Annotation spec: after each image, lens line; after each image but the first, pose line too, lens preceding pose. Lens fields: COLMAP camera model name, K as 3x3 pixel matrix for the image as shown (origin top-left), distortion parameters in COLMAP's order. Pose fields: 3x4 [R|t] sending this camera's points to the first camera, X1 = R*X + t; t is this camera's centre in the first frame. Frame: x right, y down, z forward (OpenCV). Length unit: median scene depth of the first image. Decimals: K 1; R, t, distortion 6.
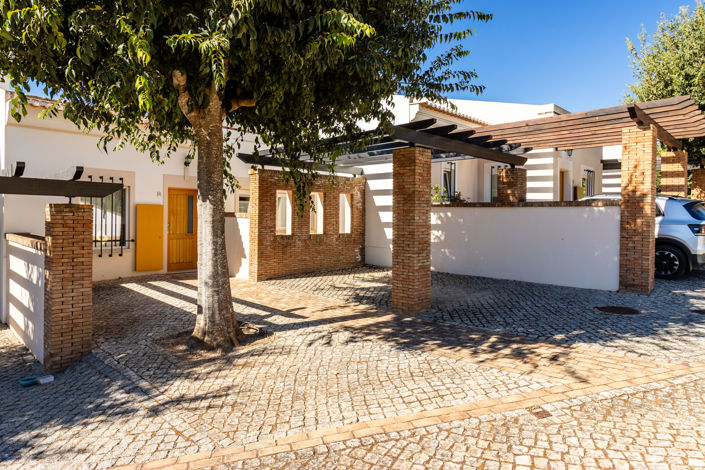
lens RADIAL K [[434.4, 0, 349.5], [0, 434.4, 229.4], [0, 0, 1]] dist [0.030060, -0.000383]
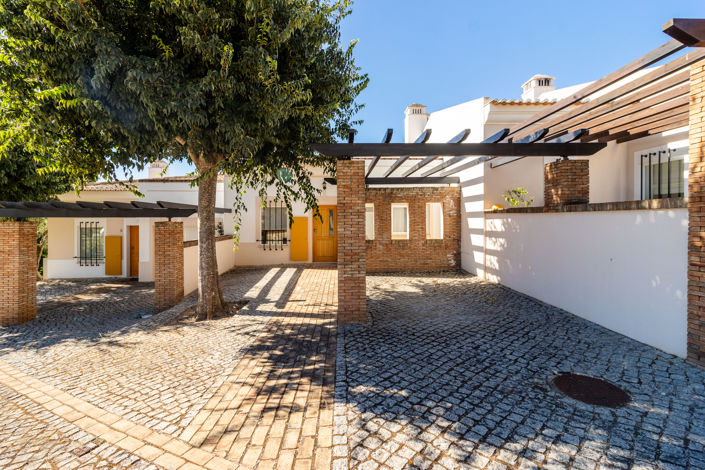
lens RADIAL K [[324.2, 0, 349.9], [0, 324.2, 228.5], [0, 0, 1]] dist [0.000189, 0.000248]
pose [[0.712087, 0.004723, -0.702076, 0.468811], [-0.005201, 0.999985, 0.001452, -0.019738], [0.702072, 0.002618, 0.712101, 0.320773]]
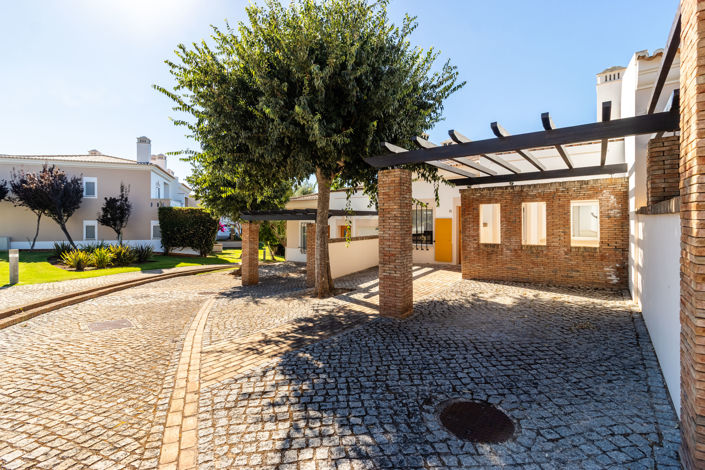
lens RADIAL K [[324.2, 0, 344.0], [0, 324.2, 225.9], [0, 0, 1]] dist [0.000189, 0.000248]
pose [[0.106956, 0.003725, -0.994257, 0.654761], [-0.016411, 0.999863, 0.001981, -0.028125], [0.994128, 0.016105, 0.107002, 0.539065]]
